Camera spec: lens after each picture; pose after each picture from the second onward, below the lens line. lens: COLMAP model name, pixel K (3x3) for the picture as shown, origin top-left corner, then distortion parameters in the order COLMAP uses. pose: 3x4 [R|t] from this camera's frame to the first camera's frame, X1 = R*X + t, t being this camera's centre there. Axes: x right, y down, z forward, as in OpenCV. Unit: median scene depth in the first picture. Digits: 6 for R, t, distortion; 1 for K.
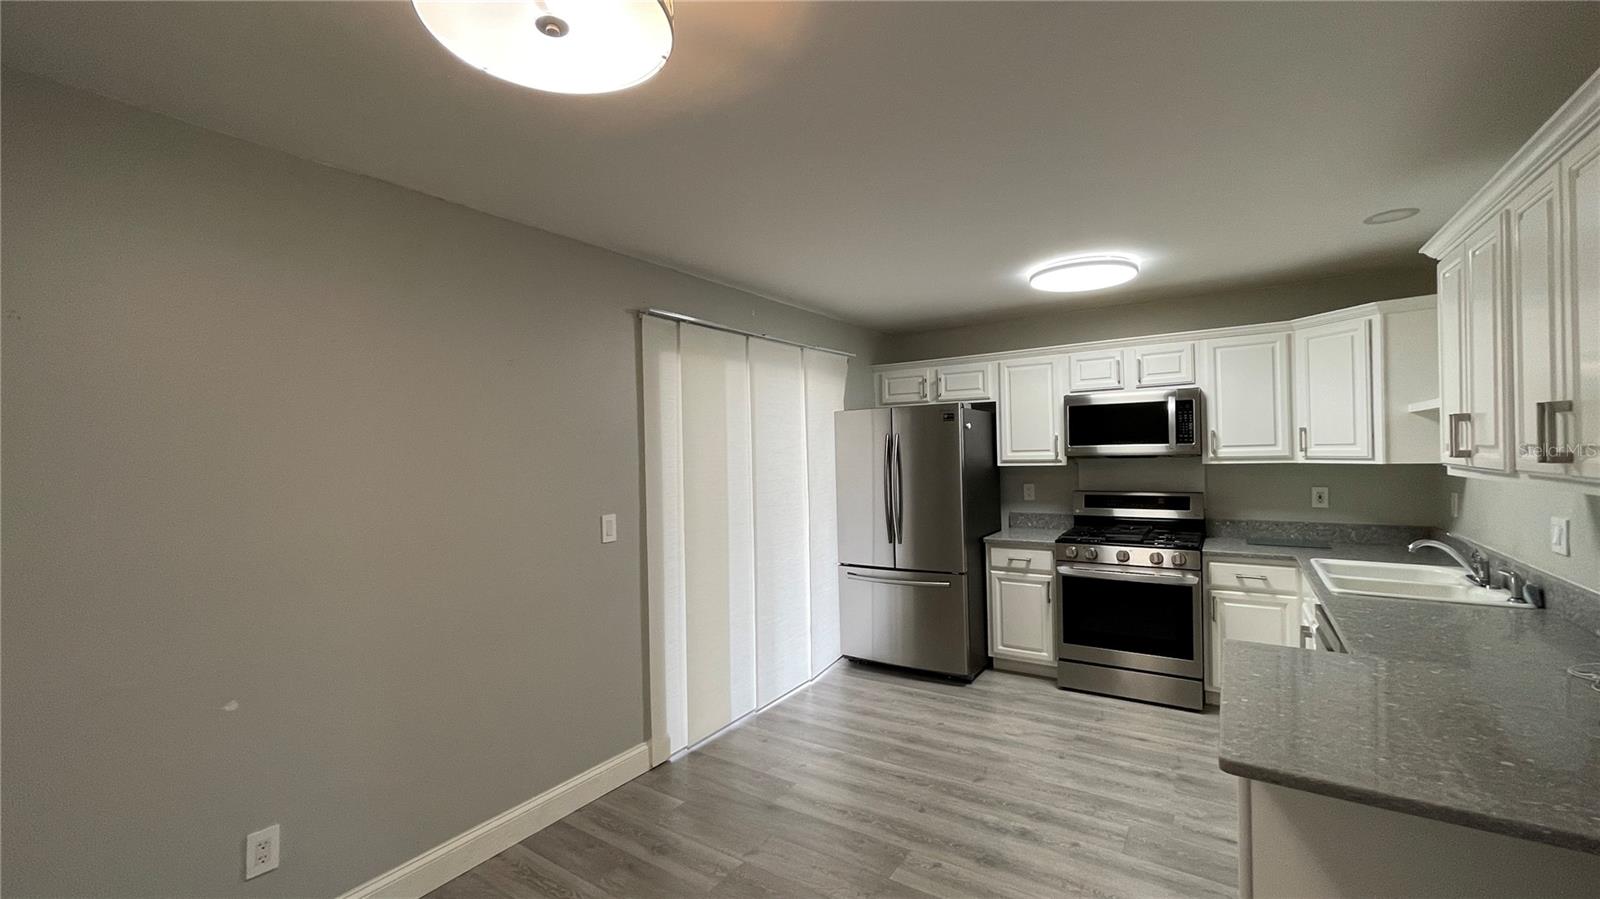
lens RADIAL K [[654.3, 0, 797.2], [0, 654.3, 449.2], [0, 0, 1]] dist [0.011536, 0.000284]
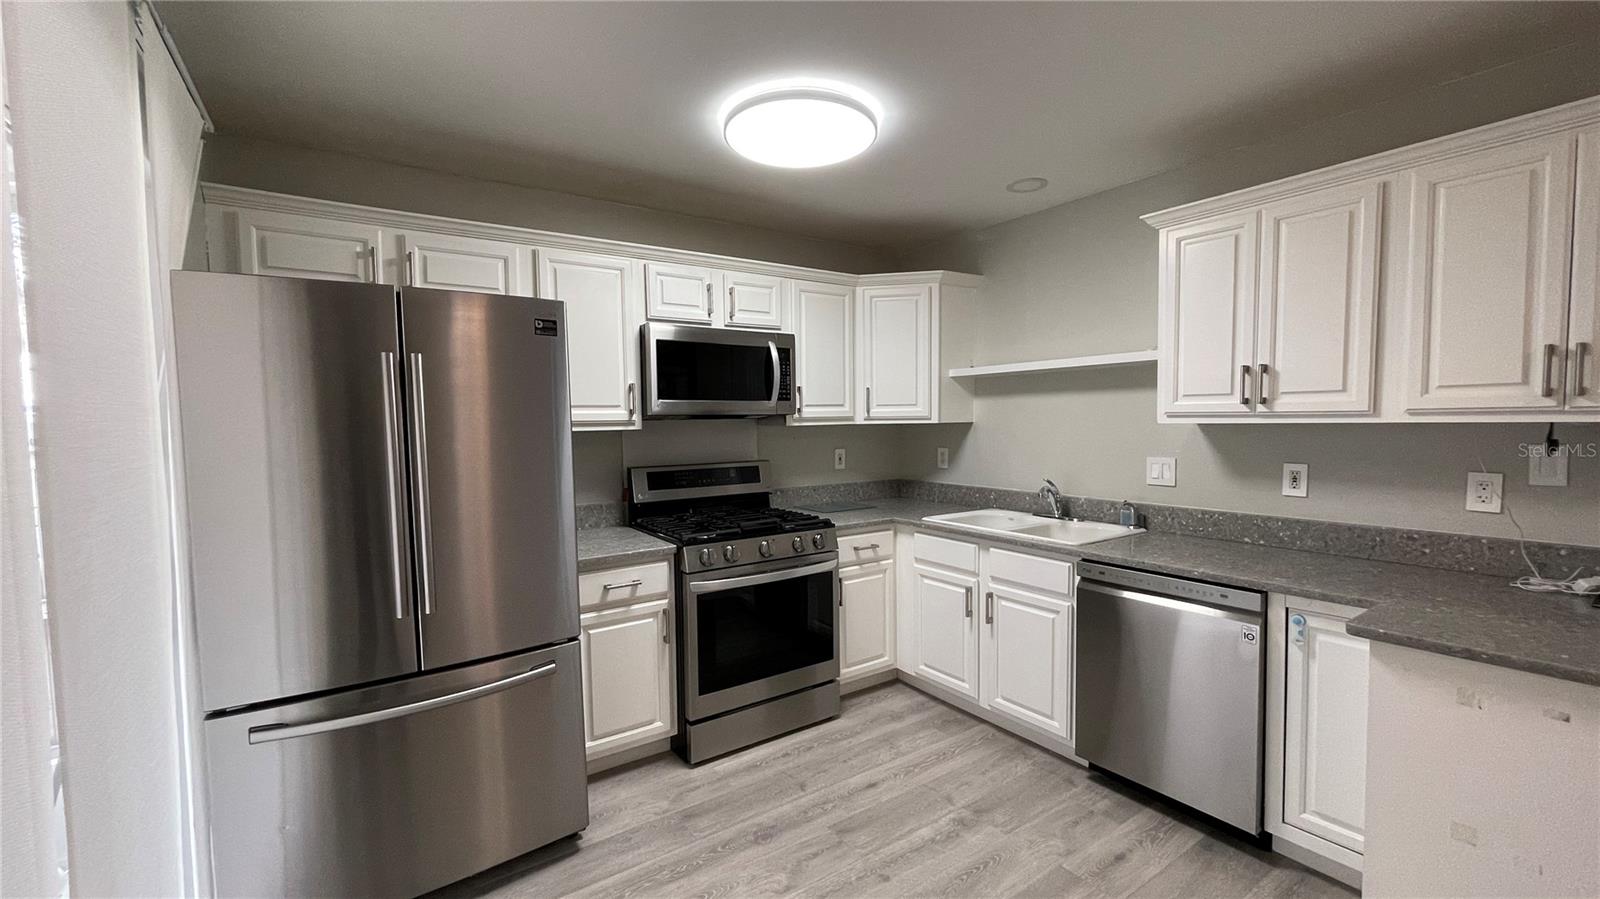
lens RADIAL K [[654.3, 0, 797.2], [0, 654.3, 449.2], [0, 0, 1]] dist [0.011536, 0.000284]
pose [[0.365790, -0.026747, 0.930313, -0.167705], [0.000002, 0.999587, 0.028738, 0.028376], [-0.930698, -0.010510, 0.365638, 0.680030]]
